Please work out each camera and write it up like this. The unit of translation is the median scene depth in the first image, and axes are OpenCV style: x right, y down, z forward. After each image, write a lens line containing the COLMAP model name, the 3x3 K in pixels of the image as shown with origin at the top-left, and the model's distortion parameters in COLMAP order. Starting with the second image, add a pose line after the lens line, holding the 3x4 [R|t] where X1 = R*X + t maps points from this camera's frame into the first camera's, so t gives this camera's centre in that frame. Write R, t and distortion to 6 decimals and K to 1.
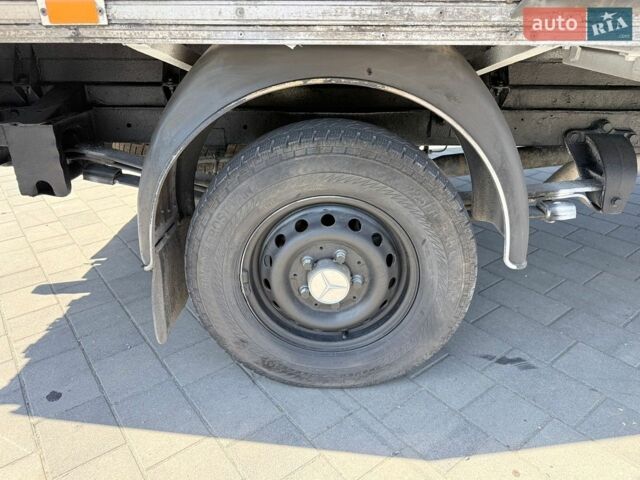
lens RADIAL K [[499.9, 0, 320.0], [0, 499.9, 240.0], [0, 0, 1]] dist [0.004338, -0.007481]
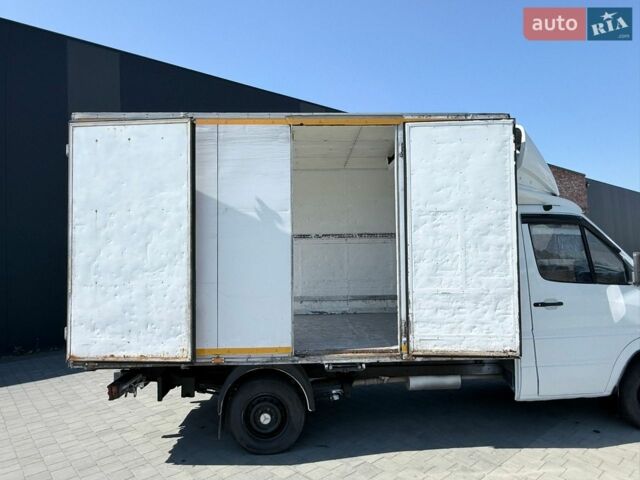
lens RADIAL K [[420.2, 0, 320.0], [0, 420.2, 240.0], [0, 0, 1]] dist [-0.008972, -0.003124]
pose [[0.997232, -0.010929, 0.073546, 0.210918], [0.044041, 0.883769, -0.465846, 0.391252], [-0.059907, 0.467796, 0.881804, -2.459040]]
